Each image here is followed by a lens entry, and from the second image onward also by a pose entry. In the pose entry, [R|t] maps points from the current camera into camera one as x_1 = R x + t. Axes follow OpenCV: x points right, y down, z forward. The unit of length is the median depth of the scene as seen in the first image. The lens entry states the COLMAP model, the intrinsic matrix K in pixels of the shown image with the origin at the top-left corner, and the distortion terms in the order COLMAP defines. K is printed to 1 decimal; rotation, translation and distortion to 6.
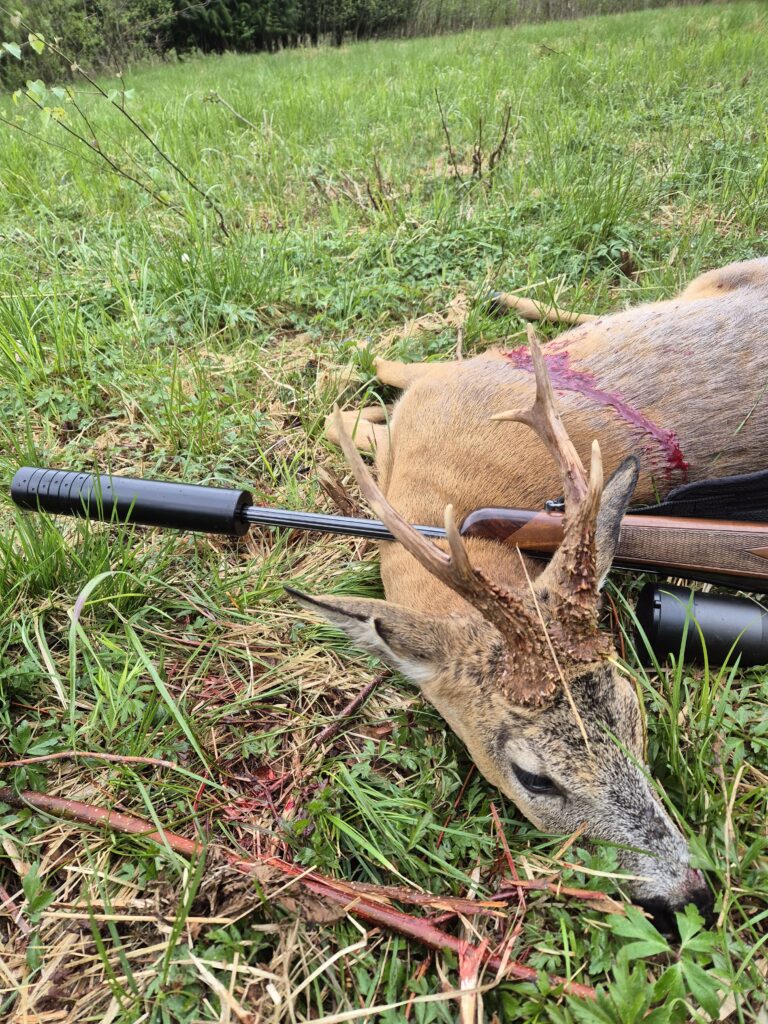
lens RADIAL K [[684.9, 0, 383.9], [0, 684.9, 512.0], [0, 0, 1]] dist [0.029342, -0.008416]
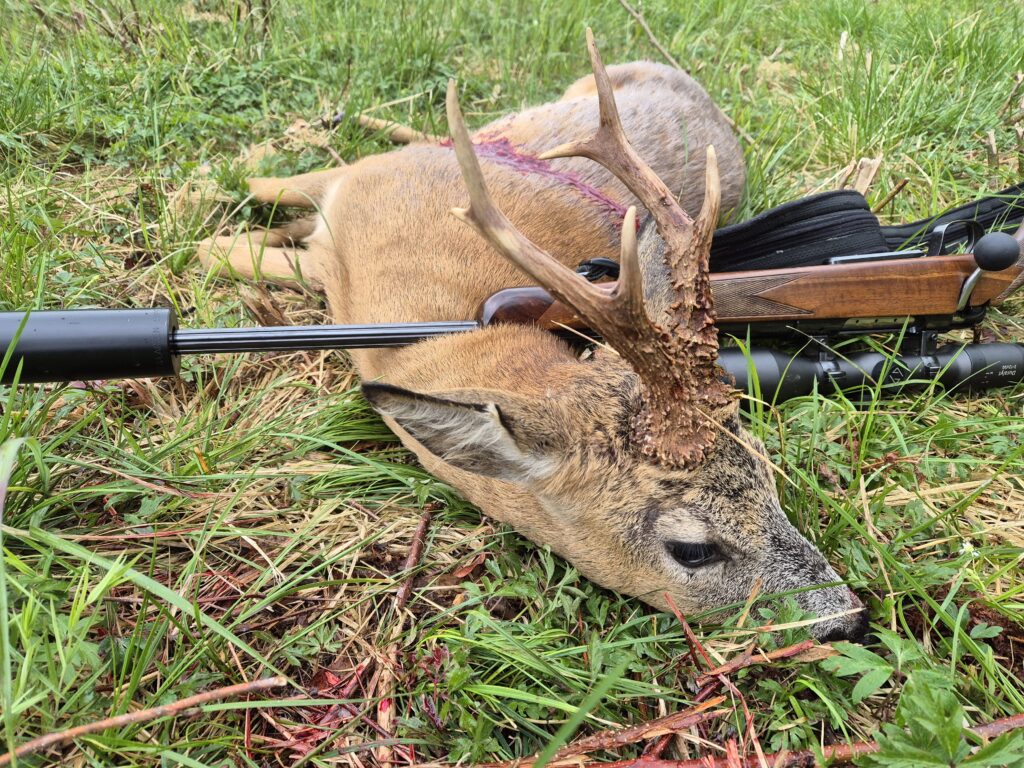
lens RADIAL K [[684.9, 0, 512.6], [0, 684.9, 384.2], [0, 0, 1]] dist [0.029342, -0.008416]
pose [[0.866710, -0.160875, 0.472158, -0.307682], [0.171607, 0.984950, 0.020587, 0.108802], [-0.468364, 0.063183, 0.881273, 0.293431]]
